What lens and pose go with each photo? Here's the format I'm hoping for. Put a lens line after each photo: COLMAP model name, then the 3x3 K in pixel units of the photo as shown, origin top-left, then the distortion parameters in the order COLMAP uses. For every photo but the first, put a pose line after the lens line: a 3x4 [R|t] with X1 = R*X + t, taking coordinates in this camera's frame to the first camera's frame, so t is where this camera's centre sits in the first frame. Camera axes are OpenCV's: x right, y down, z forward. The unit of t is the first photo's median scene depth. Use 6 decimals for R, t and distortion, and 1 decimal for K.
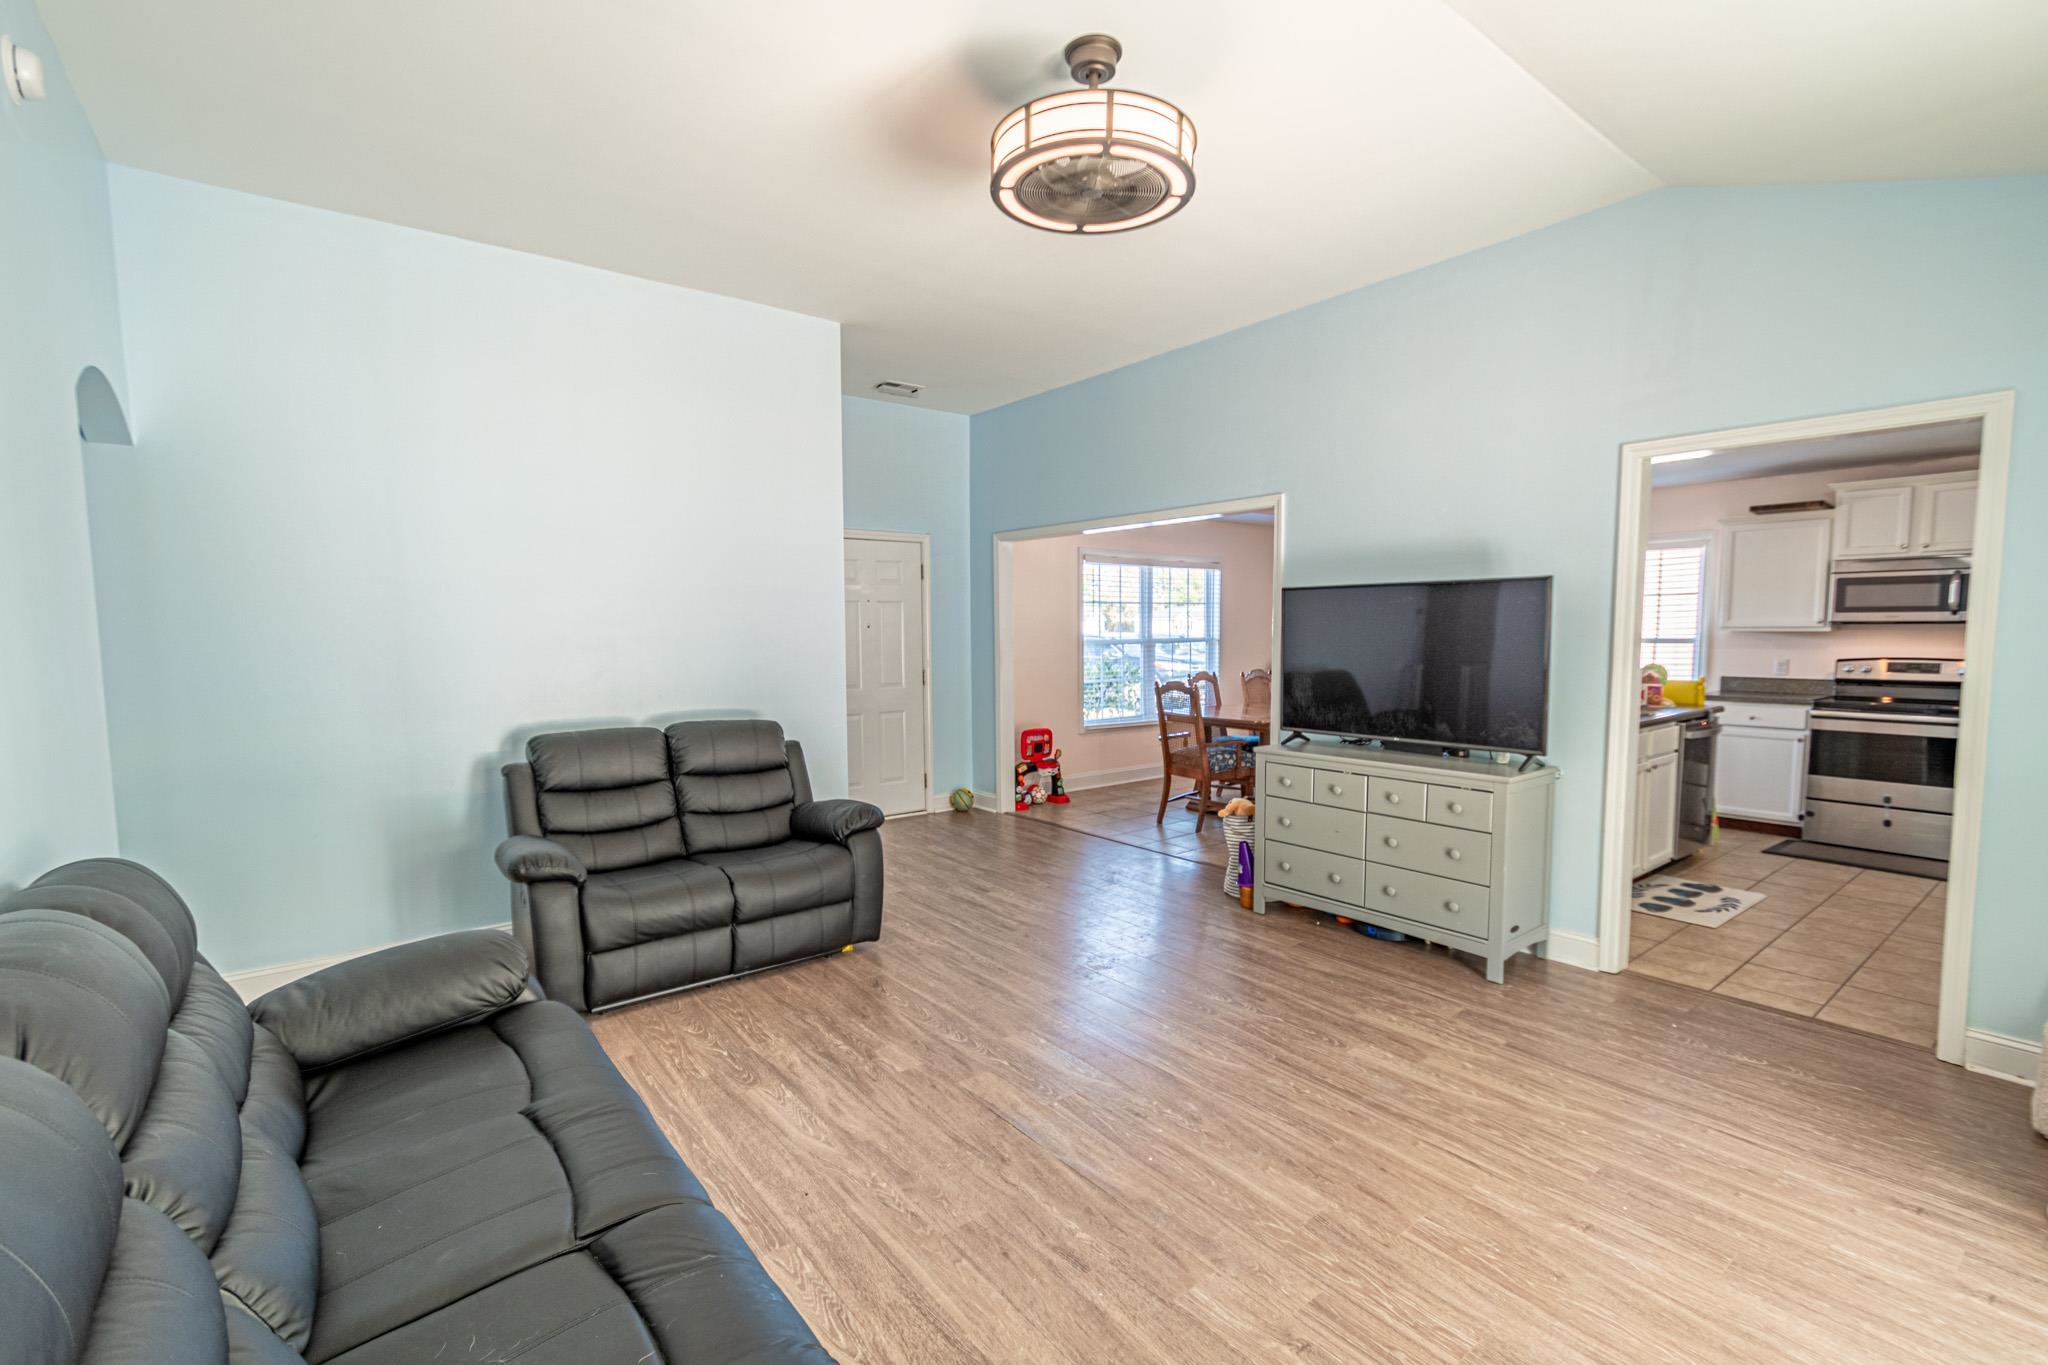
lens RADIAL K [[891.0, 0, 1033.2], [0, 891.0, 694.8], [0, 0, 1]] dist [0.004658, -0.000309]
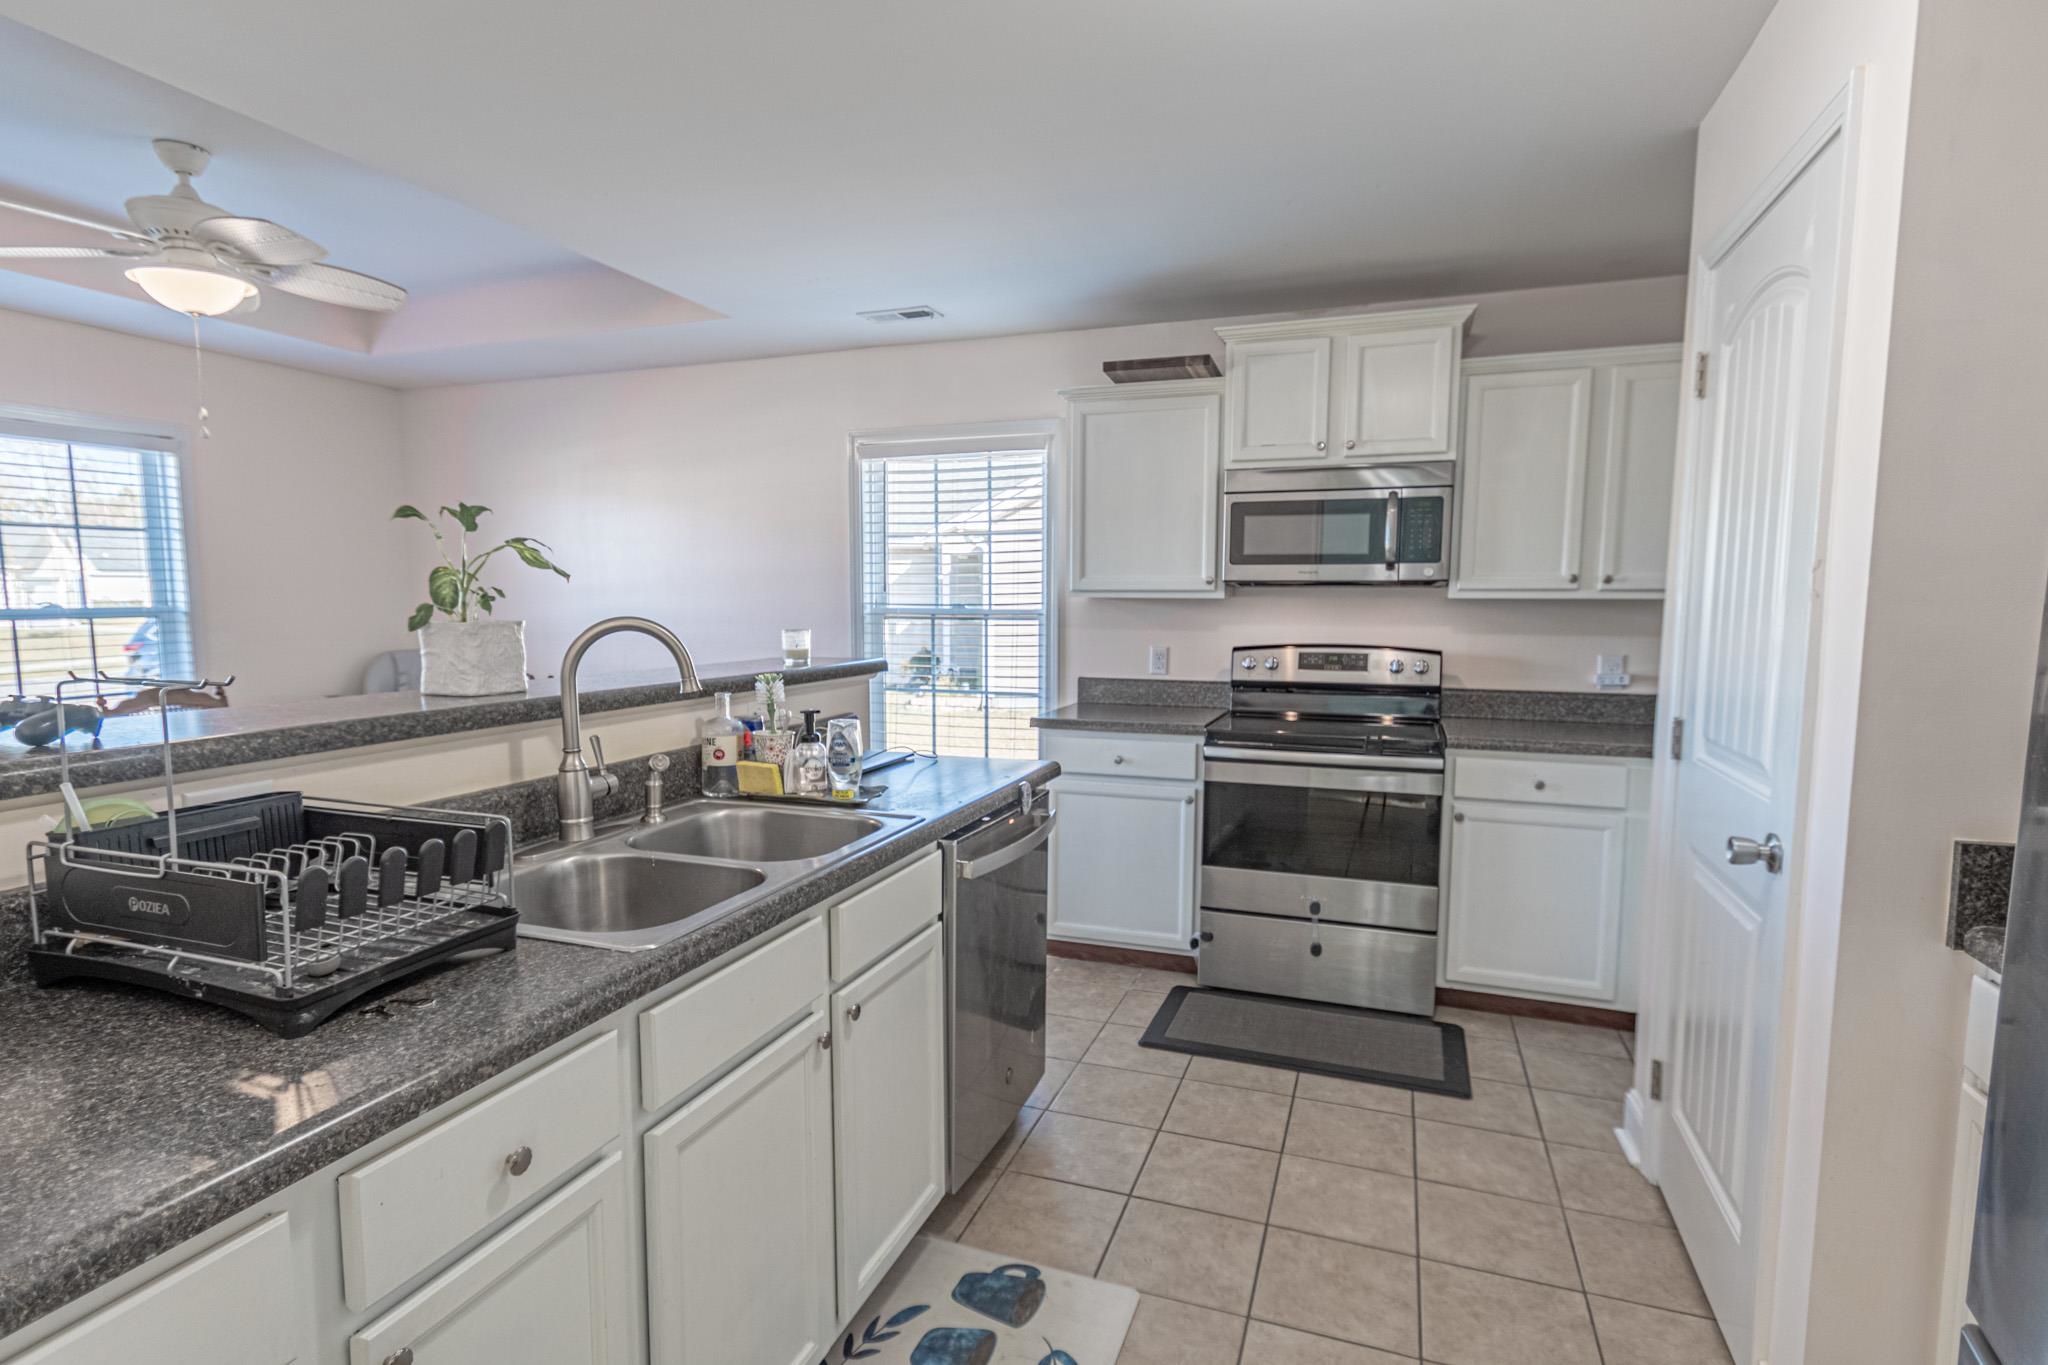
lens RADIAL K [[1030.9, 0, 1026.0], [0, 1030.9, 690.2], [0, 0, 1]] dist [0.020870, 0.000915]
pose [[0.846959, -0.043627, 0.529865, 0.444979], [0.034376, 0.999036, 0.027308, -0.035877], [-0.530545, -0.004914, 0.847642, 0.521567]]
